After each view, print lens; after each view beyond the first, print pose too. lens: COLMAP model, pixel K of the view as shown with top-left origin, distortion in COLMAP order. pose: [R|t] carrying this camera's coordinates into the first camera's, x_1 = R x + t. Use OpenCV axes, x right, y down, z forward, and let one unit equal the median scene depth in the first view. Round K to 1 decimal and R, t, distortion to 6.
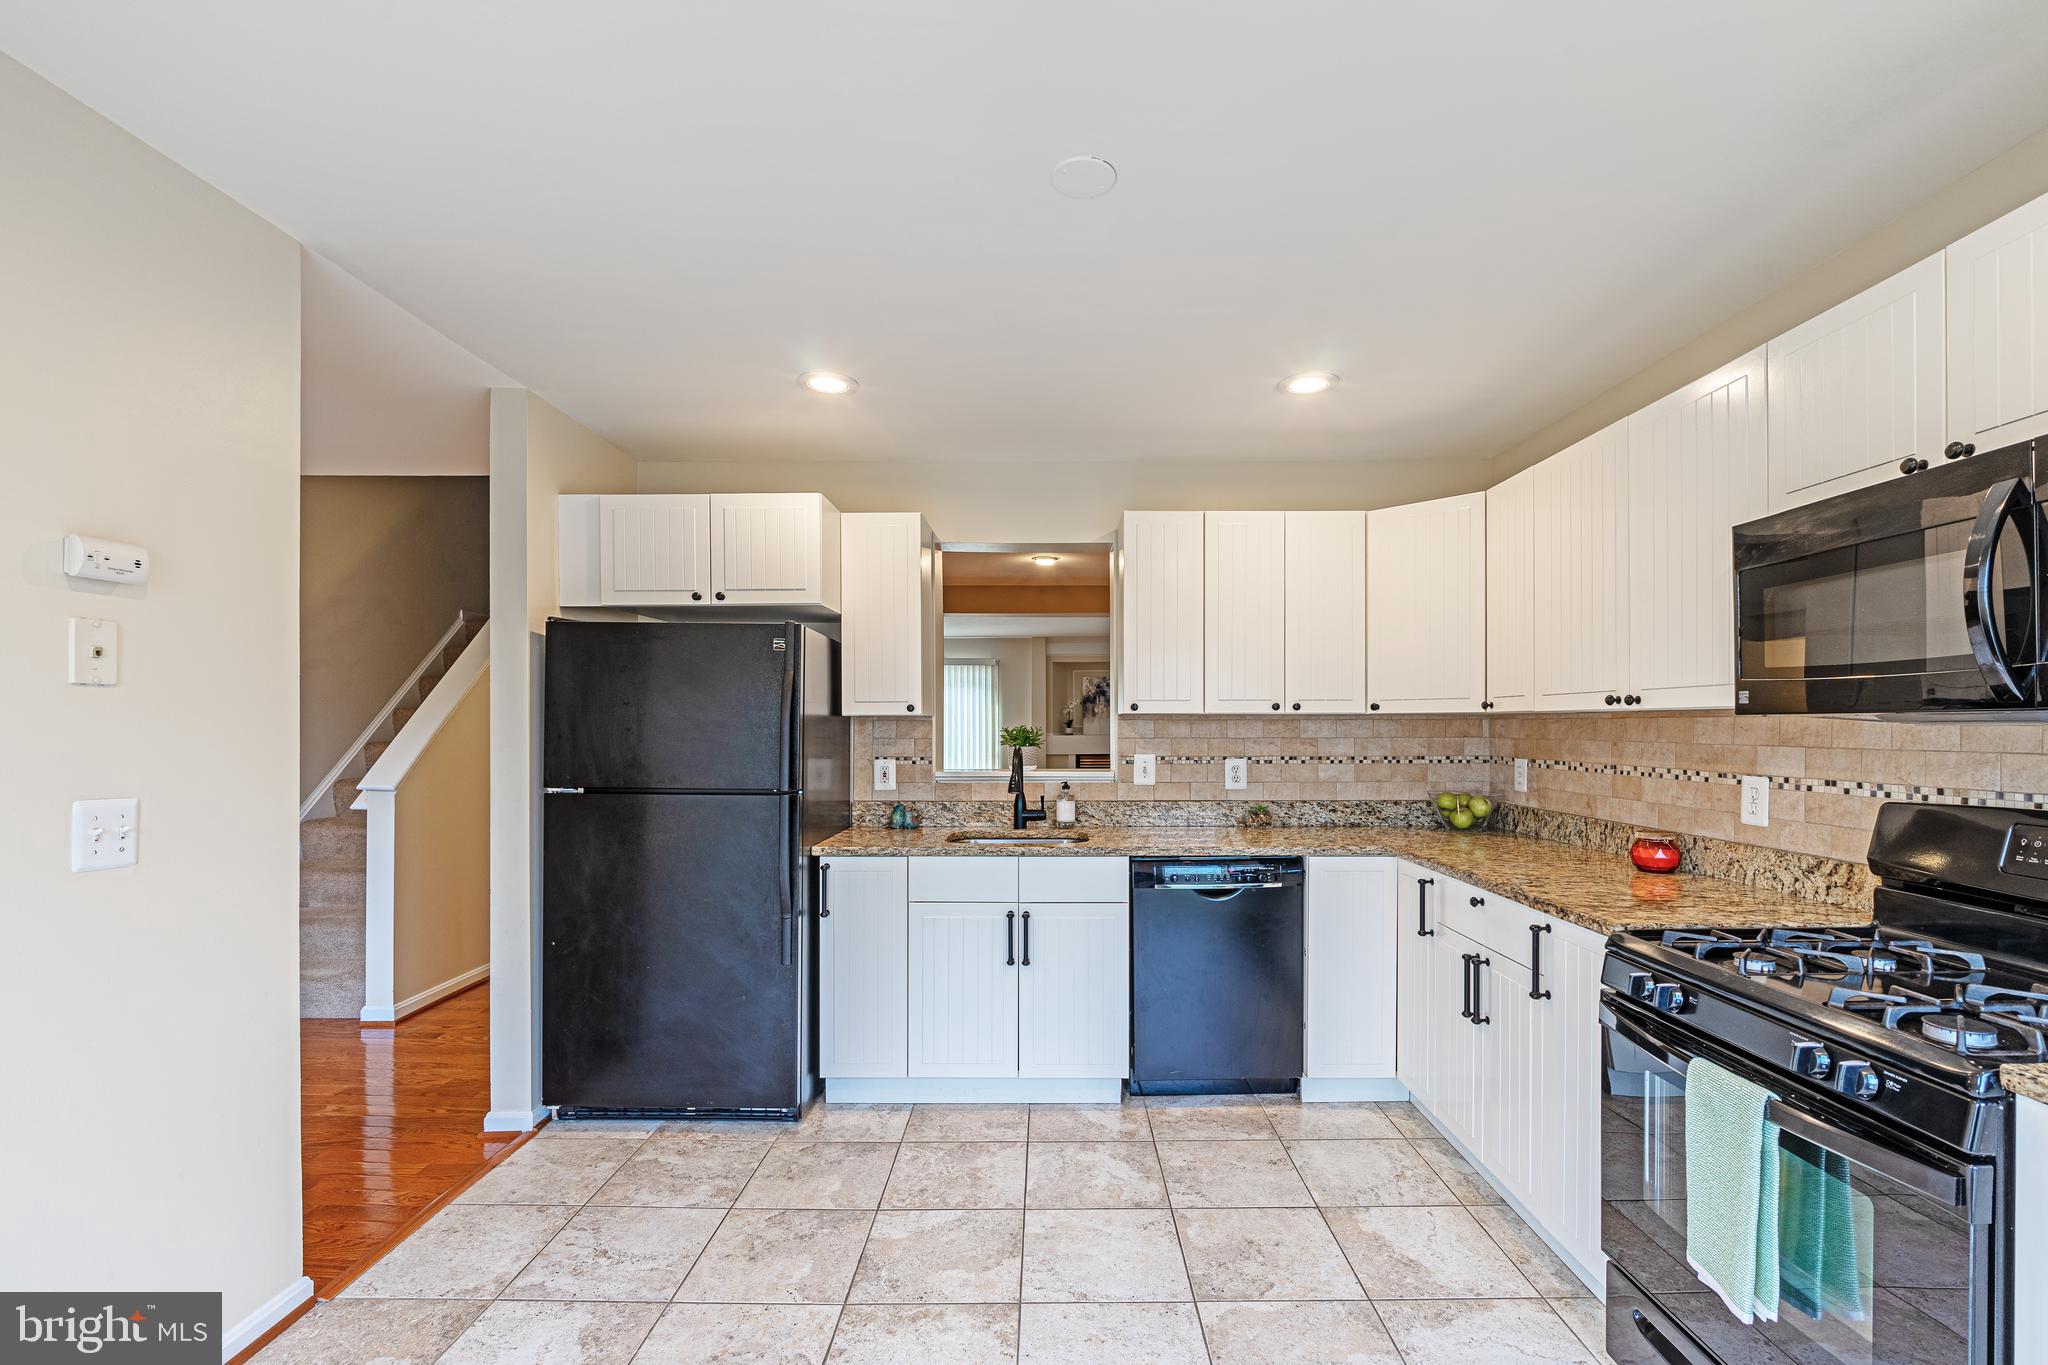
lens RADIAL K [[890.2, 0, 1019.2], [0, 890.2, 725.7], [0, 0, 1]] dist [-0.004697, -0.000776]
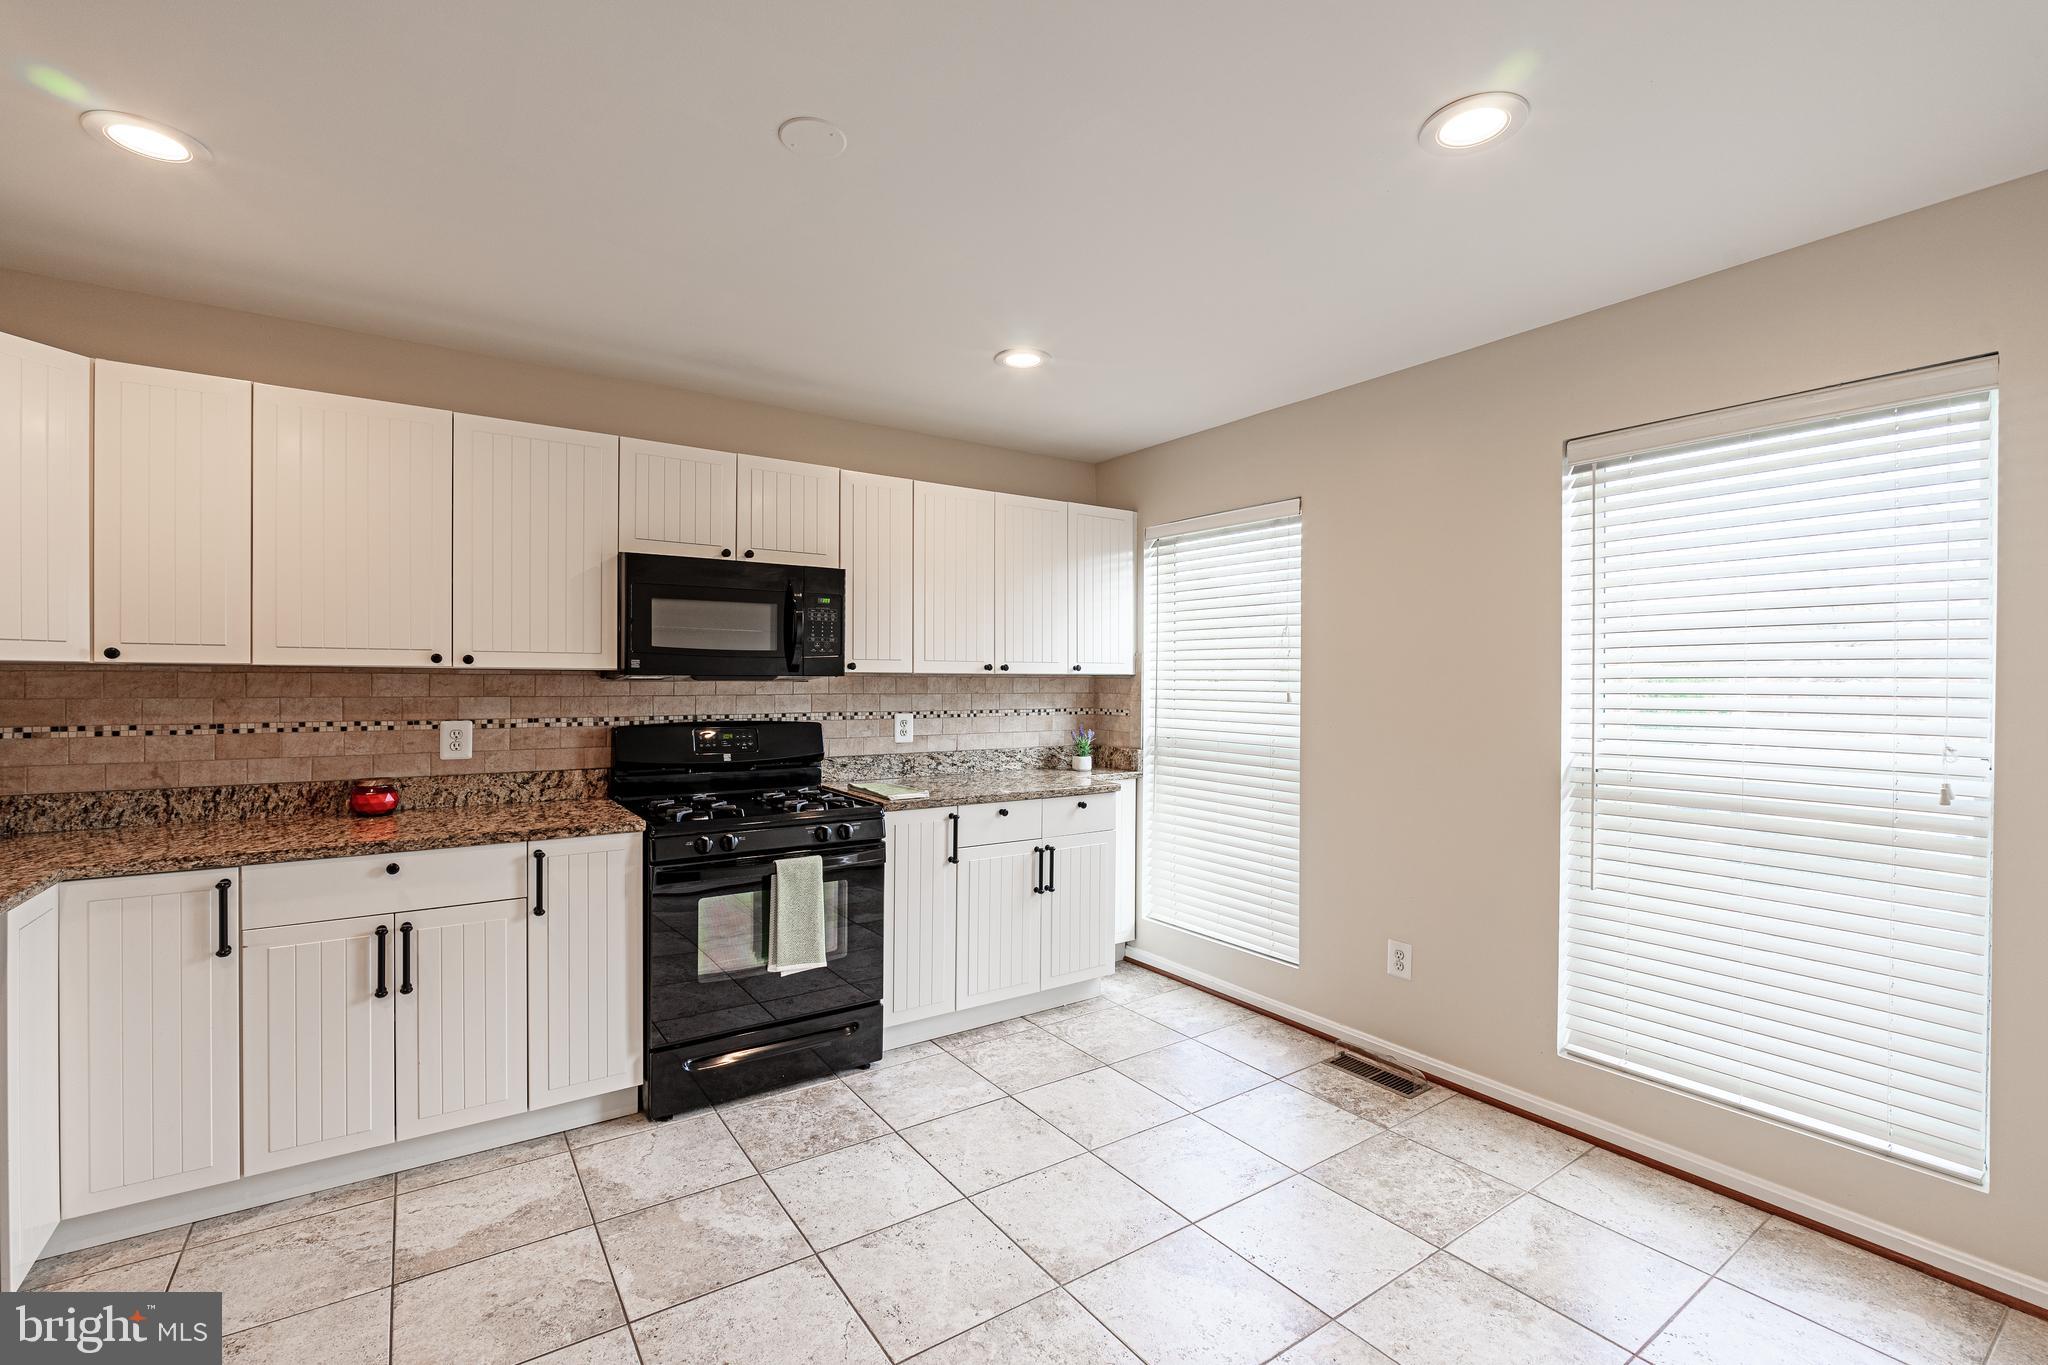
lens RADIAL K [[890.2, 0, 1020.6], [0, 890.2, 684.0], [0, 0, 1]] dist [-0.004697, -0.000776]
pose [[-0.576916, -0.004477, 0.816791, -0.691472], [-0.003618, 0.999989, 0.002926, -0.002792], [-0.816795, -0.001267, -0.576926, 1.085820]]
